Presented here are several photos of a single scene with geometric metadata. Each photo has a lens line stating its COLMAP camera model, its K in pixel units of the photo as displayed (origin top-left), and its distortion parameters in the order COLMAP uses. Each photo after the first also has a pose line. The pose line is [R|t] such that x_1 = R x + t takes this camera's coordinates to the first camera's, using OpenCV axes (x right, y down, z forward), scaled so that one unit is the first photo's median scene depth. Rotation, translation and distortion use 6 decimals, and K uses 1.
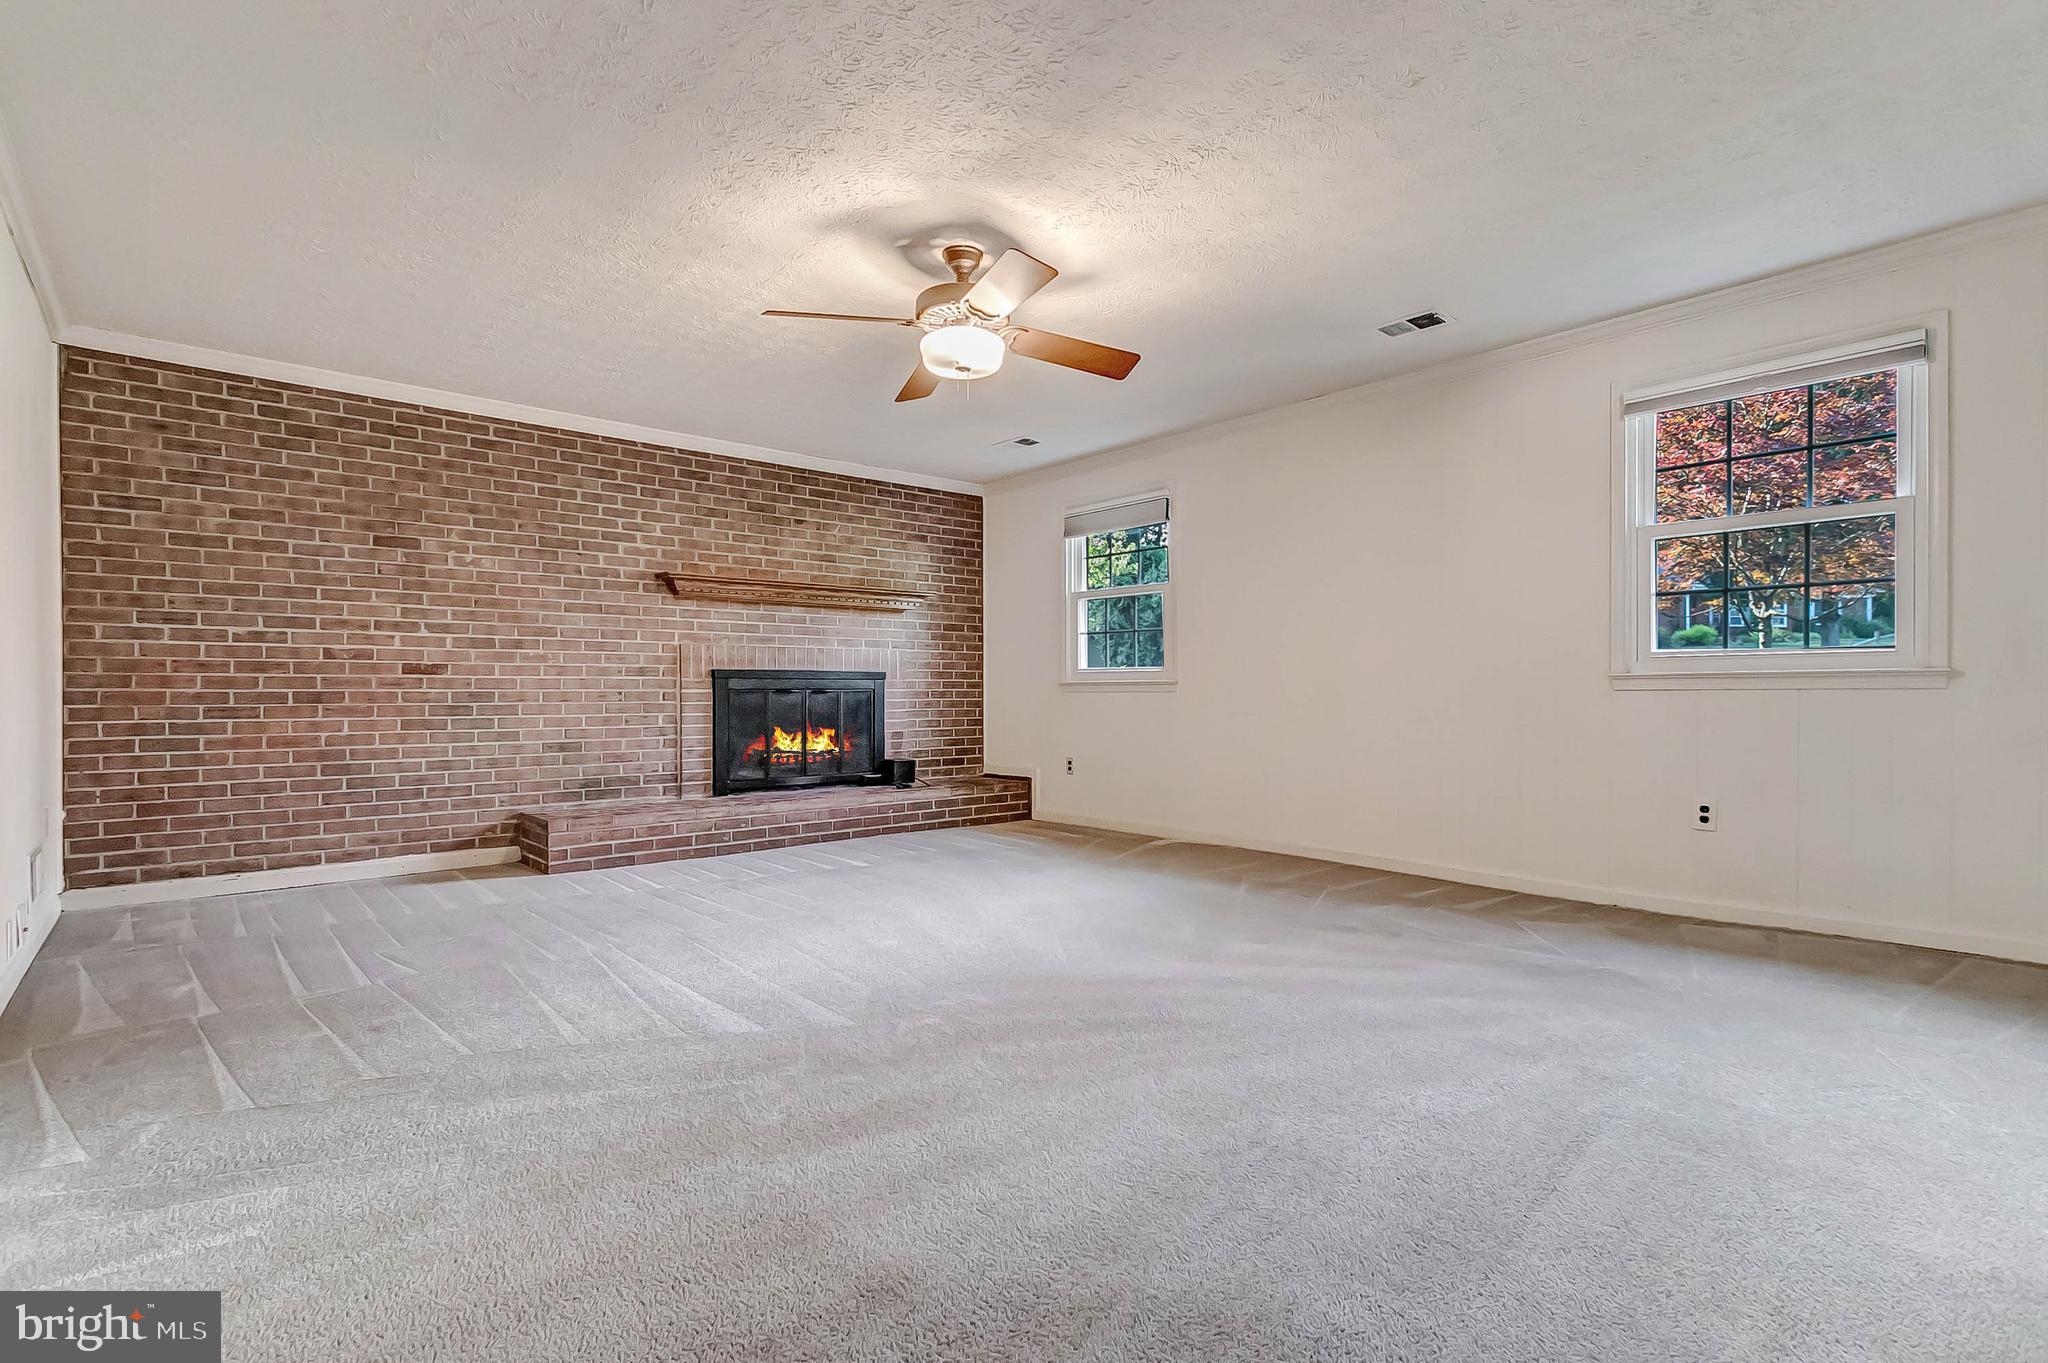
lens RADIAL K [[962.2, 0, 1022.9], [0, 962.2, 706.6], [0, 0, 1]] dist [-0.001001, -0.001203]
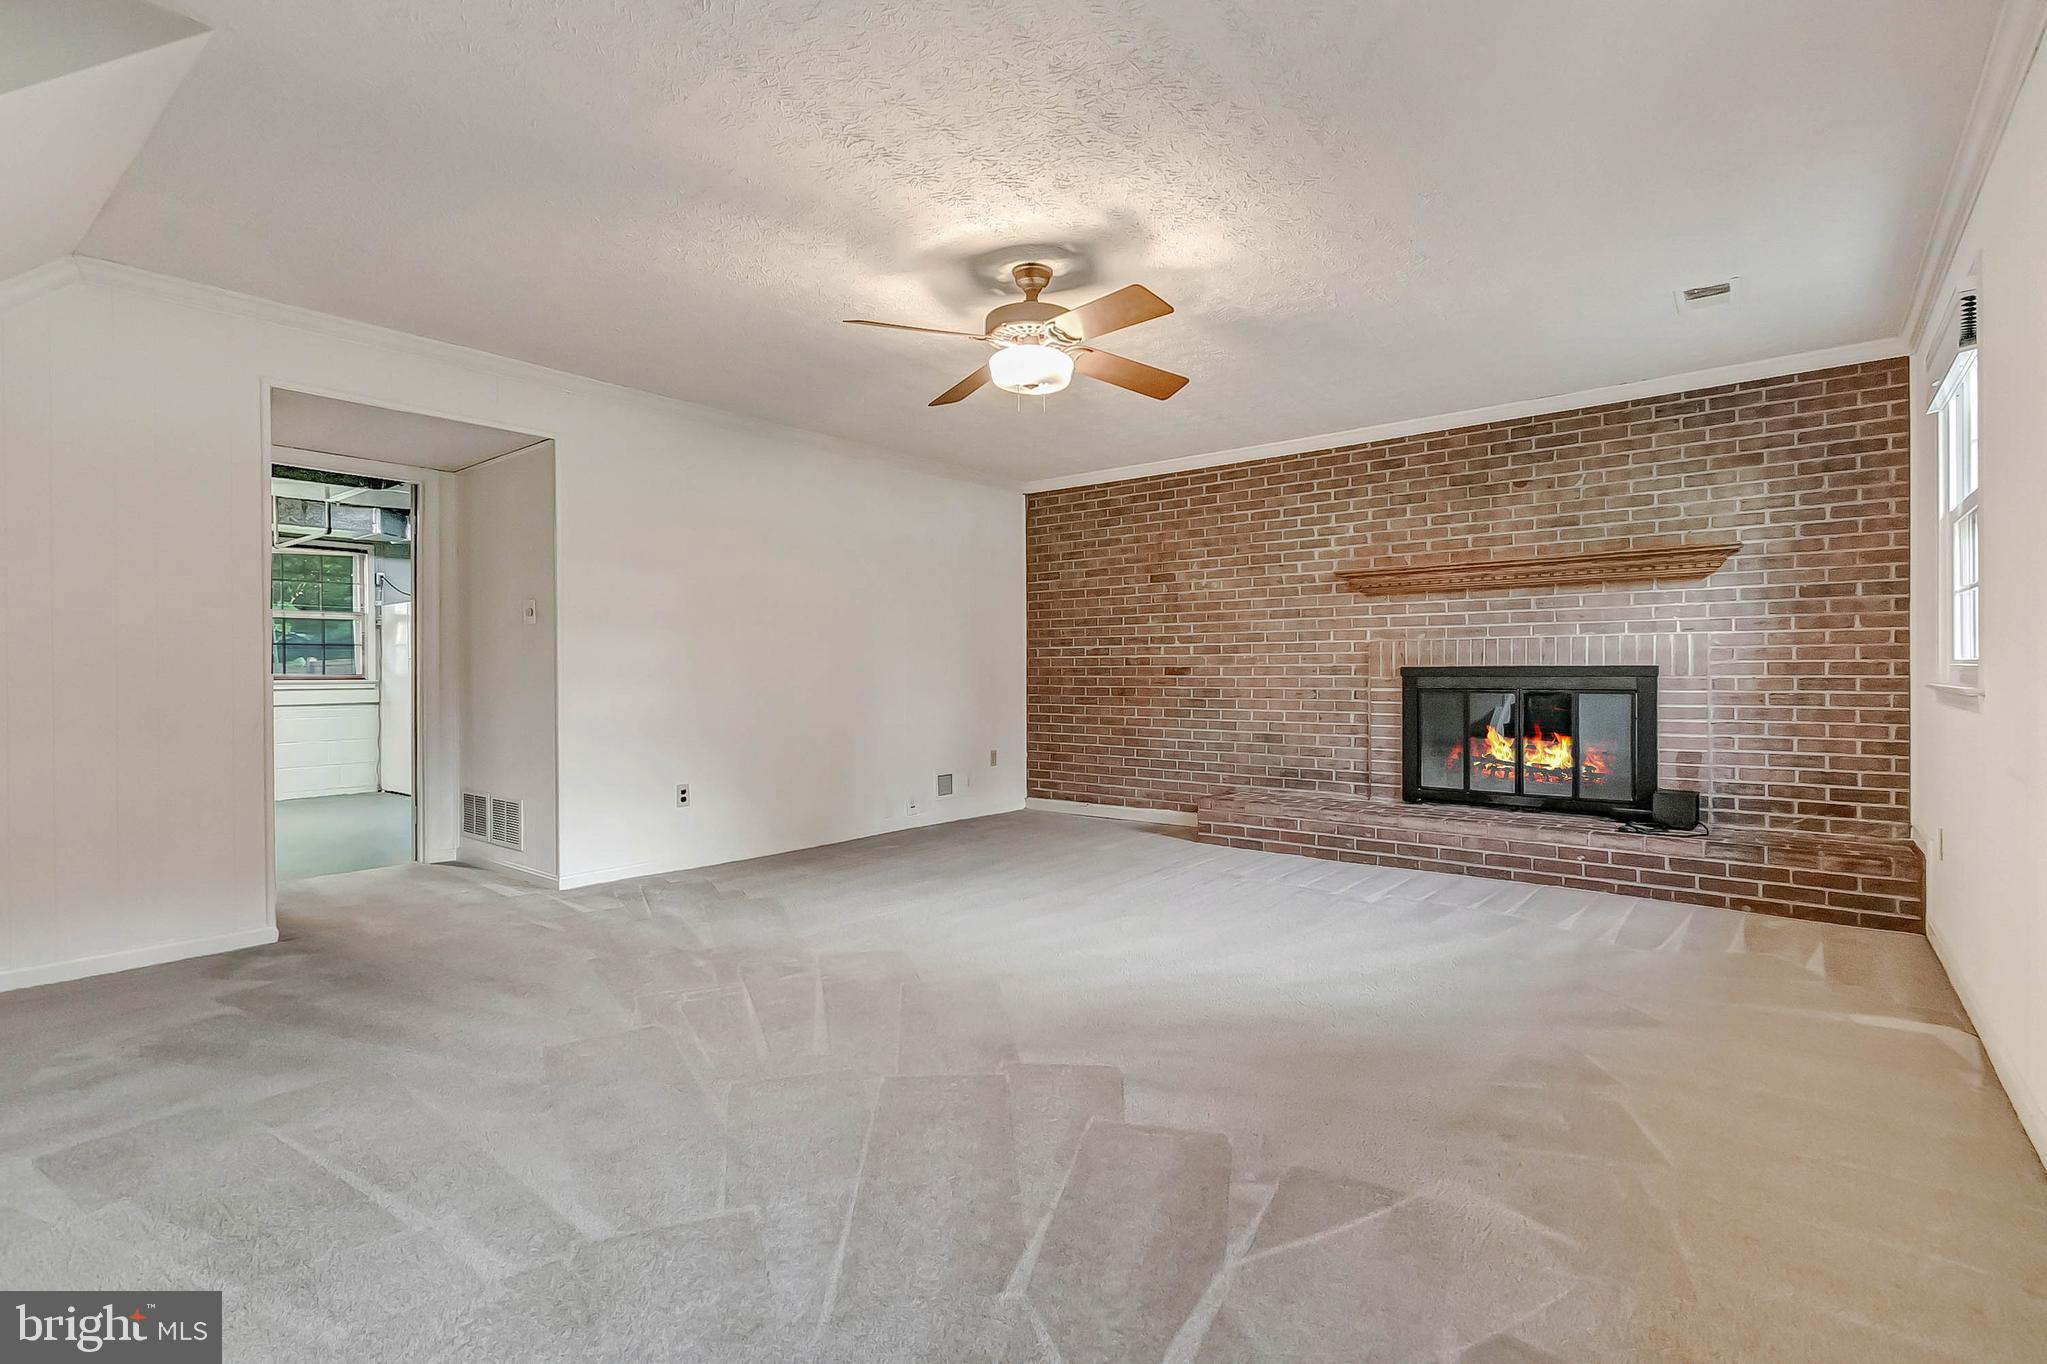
lens RADIAL K [[957.0, 0, 1024.6], [0, 957.0, 687.4], [0, 0, 1]] dist [-0.000766, -0.000200]
pose [[0.169711, 0.017825, -0.985333, 0.567036], [-0.010840, 0.999810, 0.016220, -0.031896], [0.985434, 0.007928, 0.169872, 0.507832]]
